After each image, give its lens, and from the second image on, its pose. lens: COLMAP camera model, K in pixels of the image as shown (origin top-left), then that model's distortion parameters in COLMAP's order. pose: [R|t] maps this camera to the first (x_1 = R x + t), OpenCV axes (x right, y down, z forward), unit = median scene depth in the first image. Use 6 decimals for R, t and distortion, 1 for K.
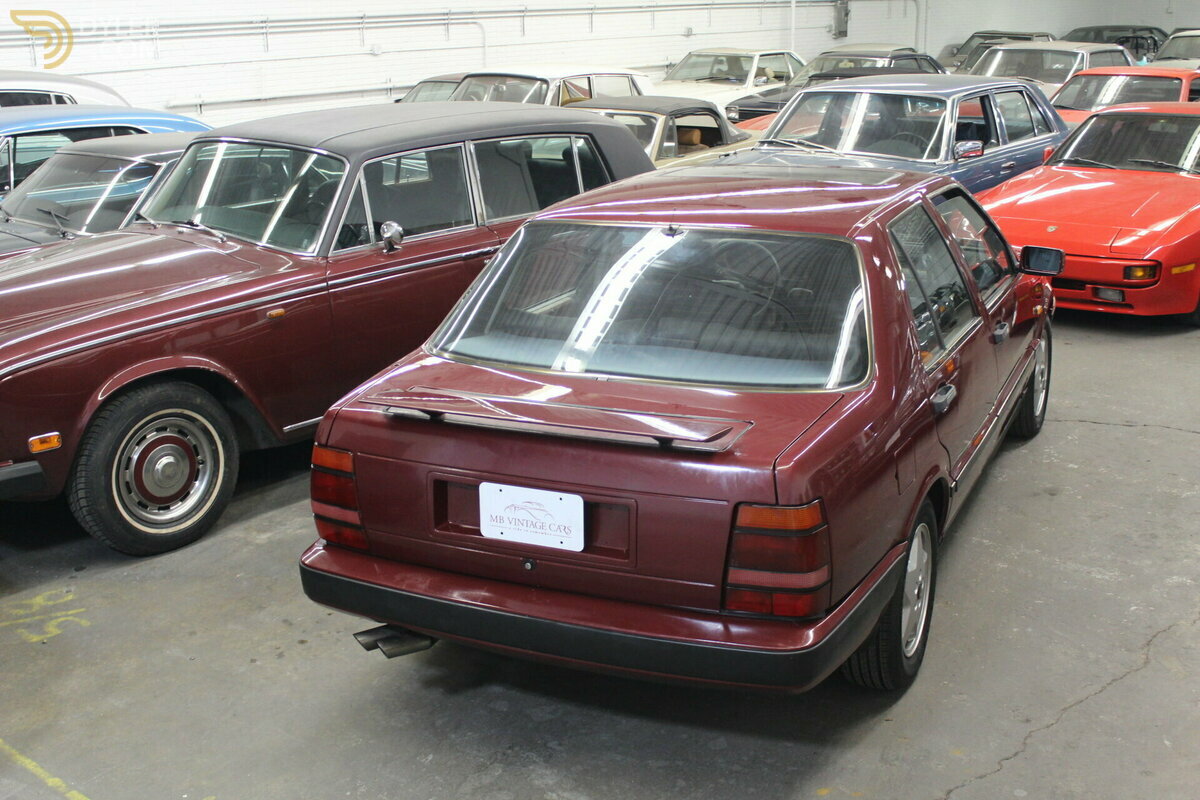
lens RADIAL K [[1448.3, 0, 600.0], [0, 1448.3, 400.0], [0, 0, 1]] dist [-0.078691, 0.090305]
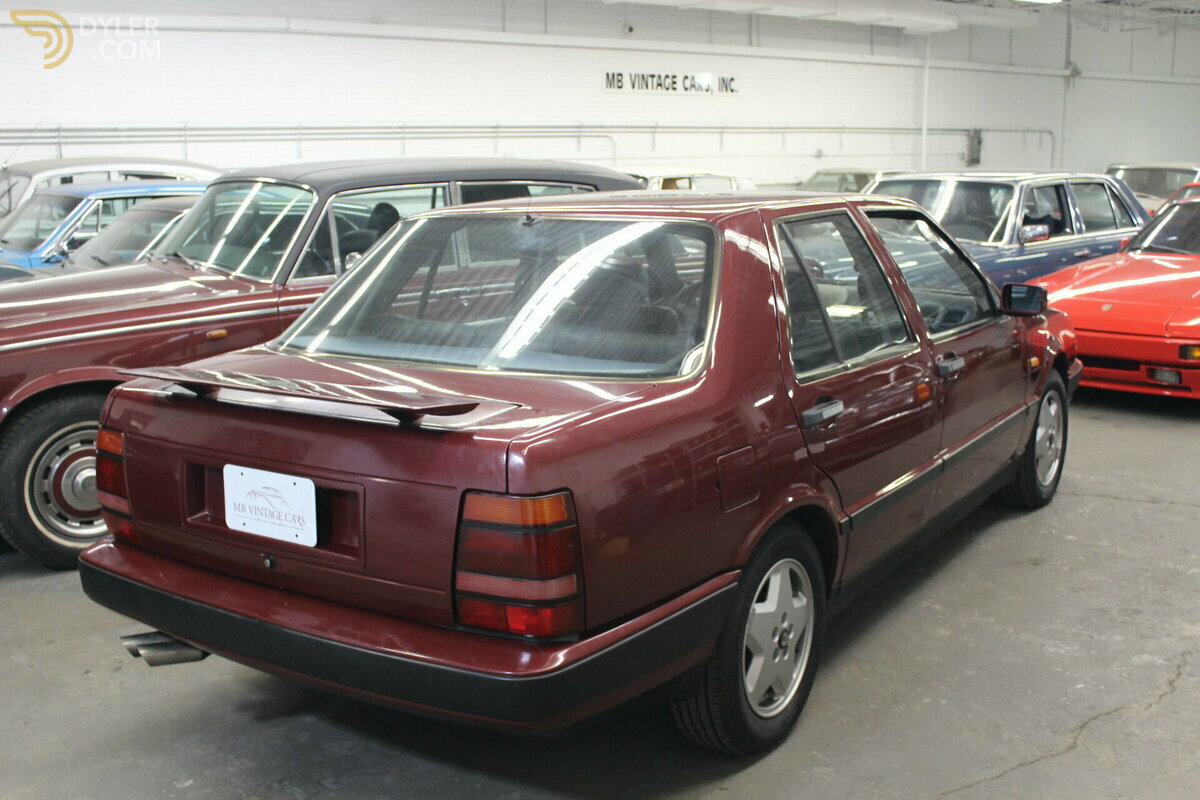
lens RADIAL K [[1306.6, 0, 600.0], [0, 1306.6, 400.0], [0, 0, 1]] dist [-0.126483, 0.183810]
pose [[0.986802, 0.035825, -0.157920, 0.186579], [-0.050363, 0.994754, -0.089039, 0.053714], [0.153902, 0.095817, 0.983429, 0.181377]]
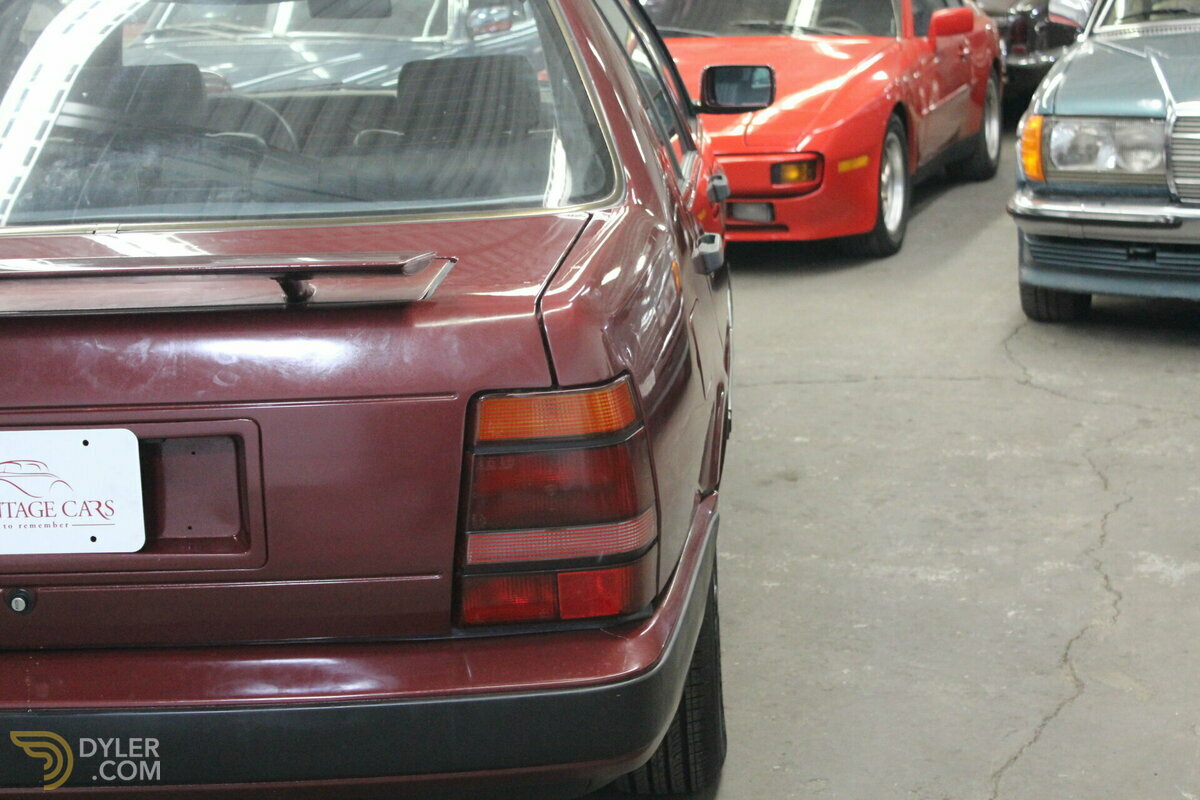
lens RADIAL K [[2174.5, 0, 600.0], [0, 2174.5, 400.0], [0, 0, 1]] dist [-0.004733, 0.249422]
pose [[0.932027, -0.092695, 0.350333, -0.080307], [0.117404, 0.991829, -0.049912, 0.074841], [-0.342844, 0.087650, 0.935294, 0.194728]]
